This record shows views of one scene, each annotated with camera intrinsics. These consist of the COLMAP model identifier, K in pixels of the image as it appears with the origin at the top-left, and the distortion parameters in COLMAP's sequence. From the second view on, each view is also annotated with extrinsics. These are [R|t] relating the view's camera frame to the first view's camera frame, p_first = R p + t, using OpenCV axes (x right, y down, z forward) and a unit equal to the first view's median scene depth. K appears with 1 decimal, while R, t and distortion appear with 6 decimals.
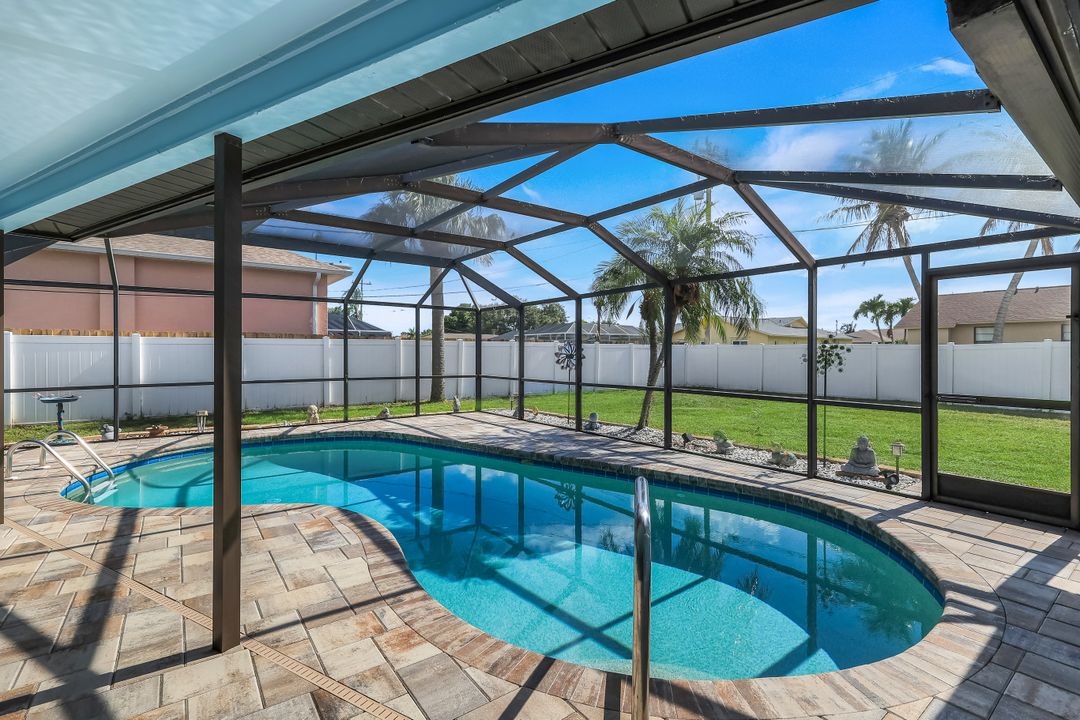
lens RADIAL K [[527.4, 0, 539.3], [0, 527.4, 352.6], [0, 0, 1]] dist [-0.000747, 0.000529]
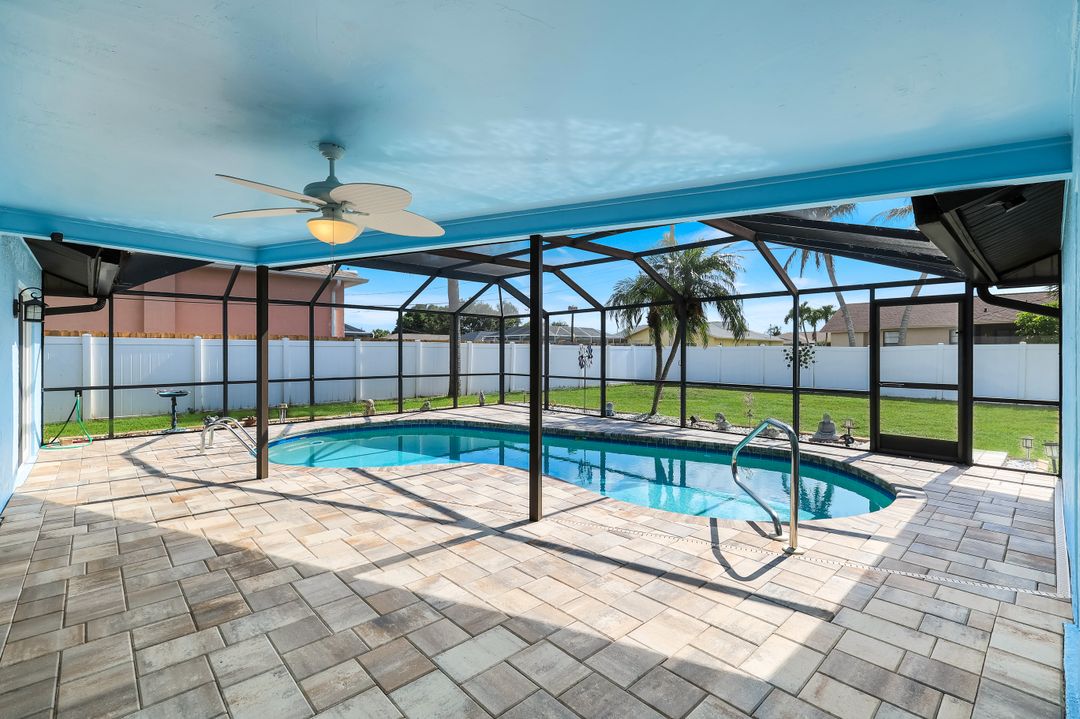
lens RADIAL K [[527.4, 0, 539.3], [0, 527.4, 352.1], [0, 0, 1]] dist [-0.000747, 0.000529]
pose [[0.992896, 0.000949, 0.118978, -0.258686], [-0.000842, 0.999999, -0.000943, -0.003756], [-0.118979, 0.000837, 0.992896, -0.254324]]
